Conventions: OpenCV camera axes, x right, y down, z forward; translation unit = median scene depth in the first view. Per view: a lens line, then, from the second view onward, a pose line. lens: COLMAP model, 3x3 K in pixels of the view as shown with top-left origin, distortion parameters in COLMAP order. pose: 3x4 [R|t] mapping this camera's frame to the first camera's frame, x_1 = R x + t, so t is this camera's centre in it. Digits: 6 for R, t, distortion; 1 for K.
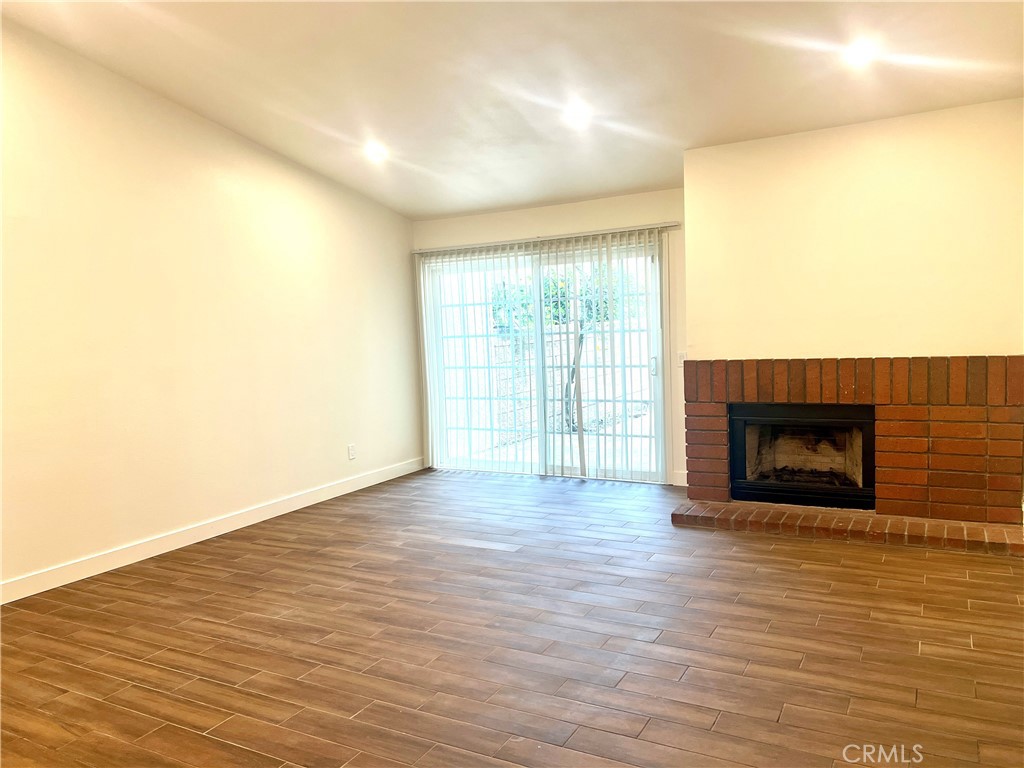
lens RADIAL K [[772.8, 0, 511.3], [0, 772.8, 377.4], [0, 0, 1]] dist [0.030162, -0.020130]
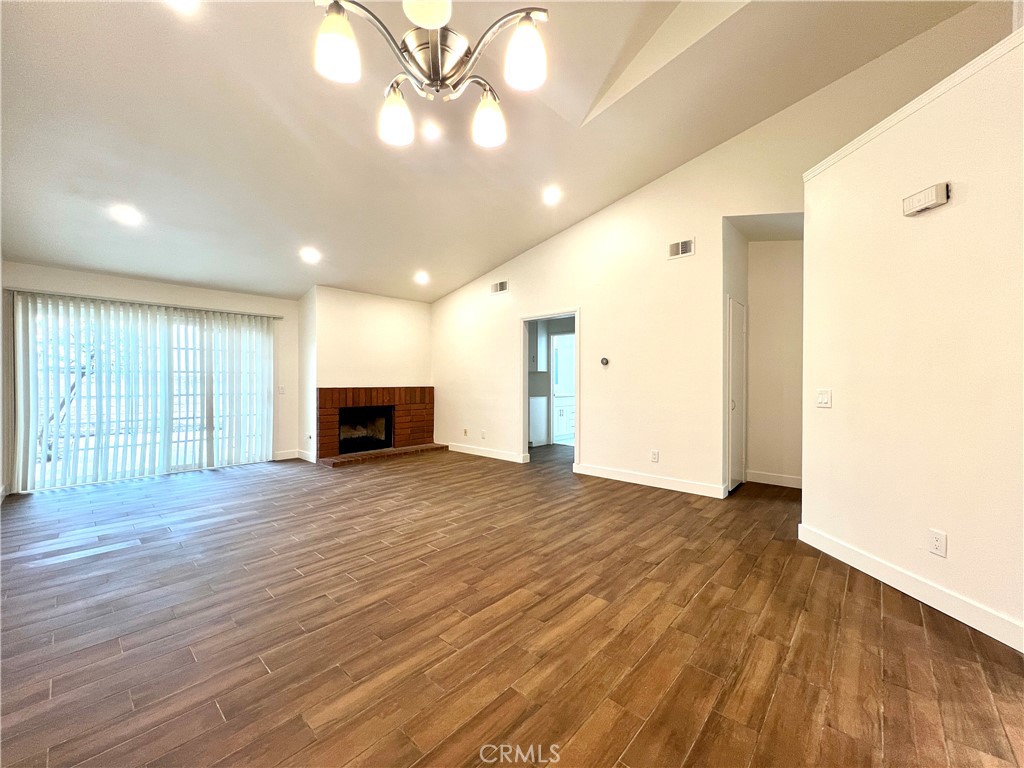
lens RADIAL K [[406.8, 0, 511.6], [0, 406.8, 384.5], [0, 0, 1]] dist [0.002135, -0.000446]
pose [[0.227245, 0.036279, 0.973162, -0.769809], [0.062197, 0.996725, -0.051681, 0.062117], [-0.971849, 0.072272, 0.224244, 0.323119]]
